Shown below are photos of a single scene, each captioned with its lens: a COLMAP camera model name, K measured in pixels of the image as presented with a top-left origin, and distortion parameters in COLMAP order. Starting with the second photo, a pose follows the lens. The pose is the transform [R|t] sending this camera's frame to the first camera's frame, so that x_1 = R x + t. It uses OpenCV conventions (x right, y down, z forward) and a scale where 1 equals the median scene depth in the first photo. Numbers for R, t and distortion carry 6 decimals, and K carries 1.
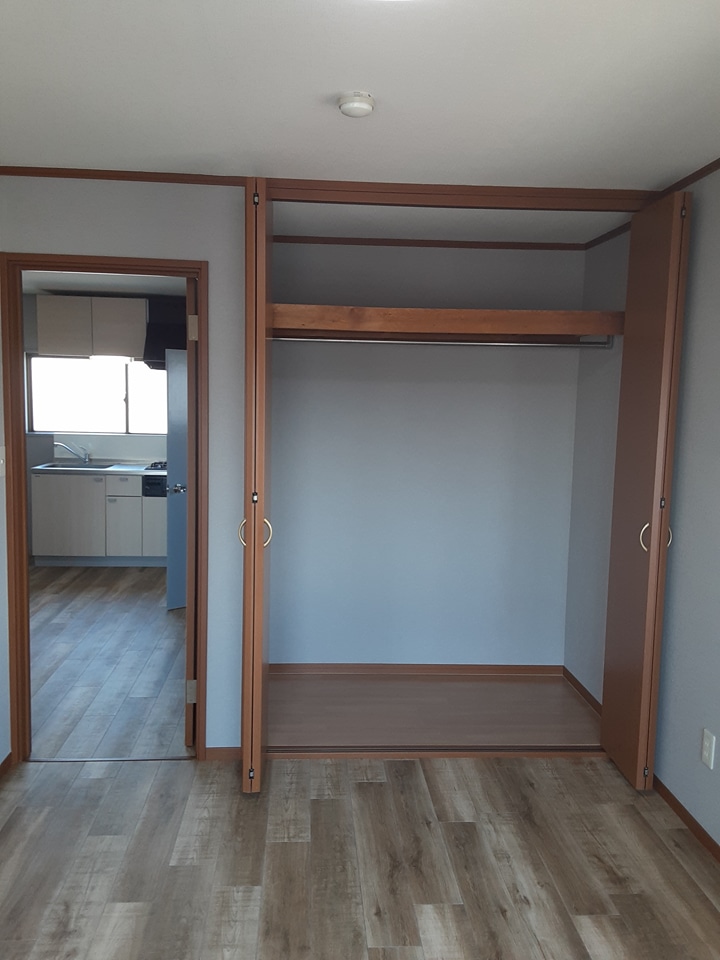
lens RADIAL K [[768.1, 0, 347.9], [0, 768.1, 482.7], [0, 0, 1]] dist [0.138714, -0.203959]
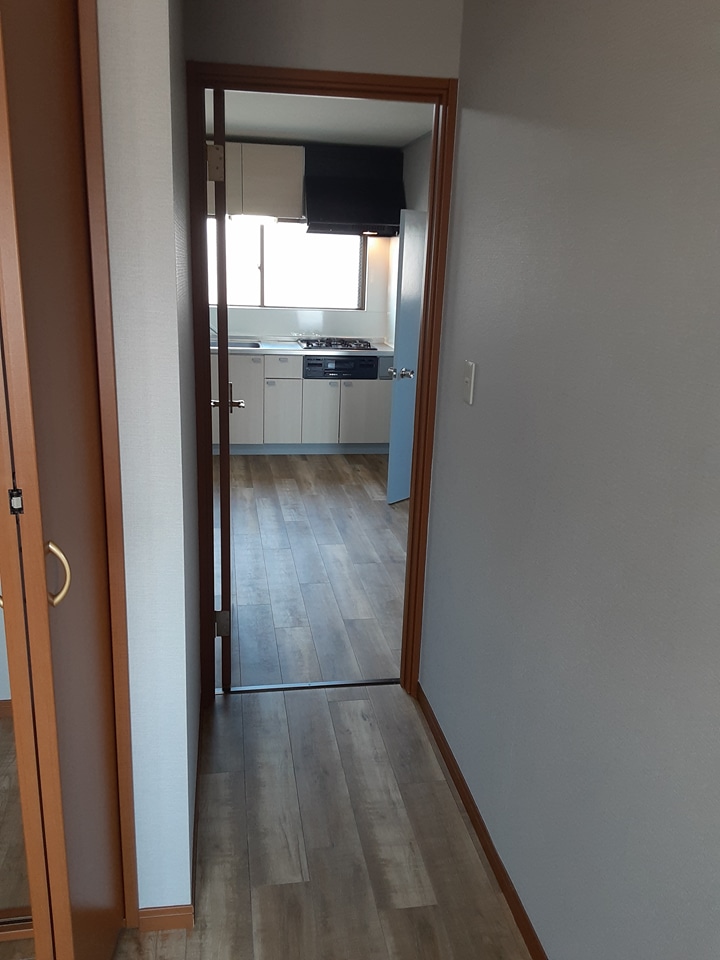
lens RADIAL K [[768.1, 0, 347.9], [0, 768.1, 482.7], [0, 0, 1]] dist [0.138714, -0.203959]
pose [[0.994907, -0.018352, 0.099110, -0.303407], [0.001035, 0.985092, 0.172024, -0.017879], [-0.100790, -0.171046, 0.980094, 0.079021]]
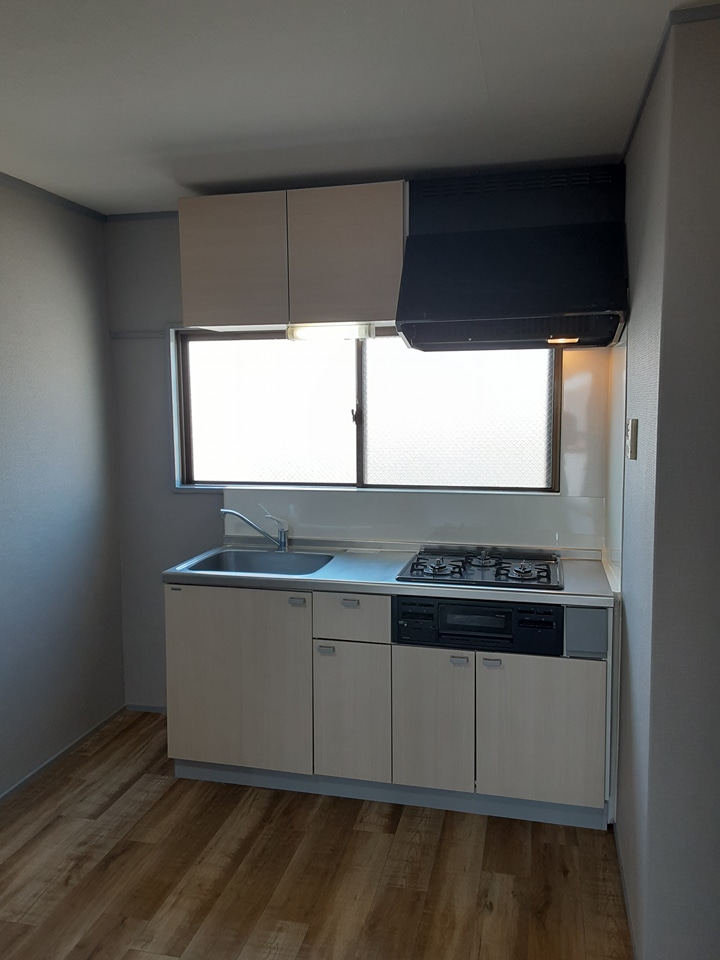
lens RADIAL K [[768.1, 0, 347.9], [0, 768.1, 482.7], [0, 0, 1]] dist [0.138714, -0.203959]
pose [[0.953925, 0.001668, -0.300039, -0.160184], [-0.003090, 0.999986, -0.004267, -0.068971], [0.300028, 0.004998, 0.953917, 0.583662]]
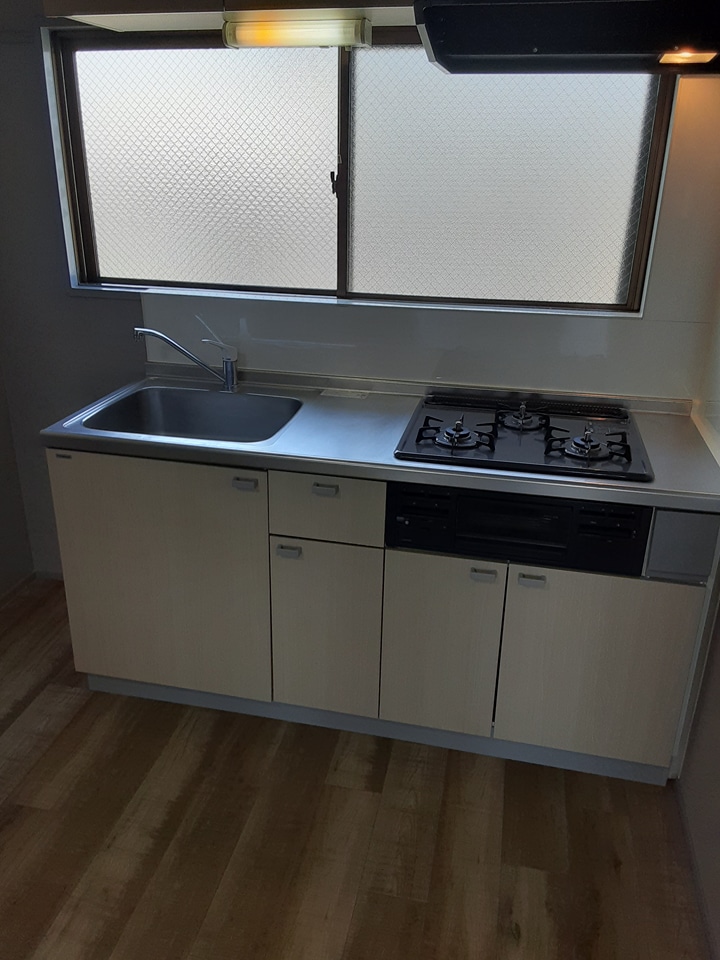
lens RADIAL K [[783.5, 0, 346.0], [0, 783.5, 476.1], [0, 0, 1]] dist [0.134182, -0.189186]
pose [[0.960506, 0.095230, -0.261458, -0.204002], [-0.022032, 0.962692, 0.269700, -0.087056], [0.277387, -0.253288, 0.926770, 0.726318]]
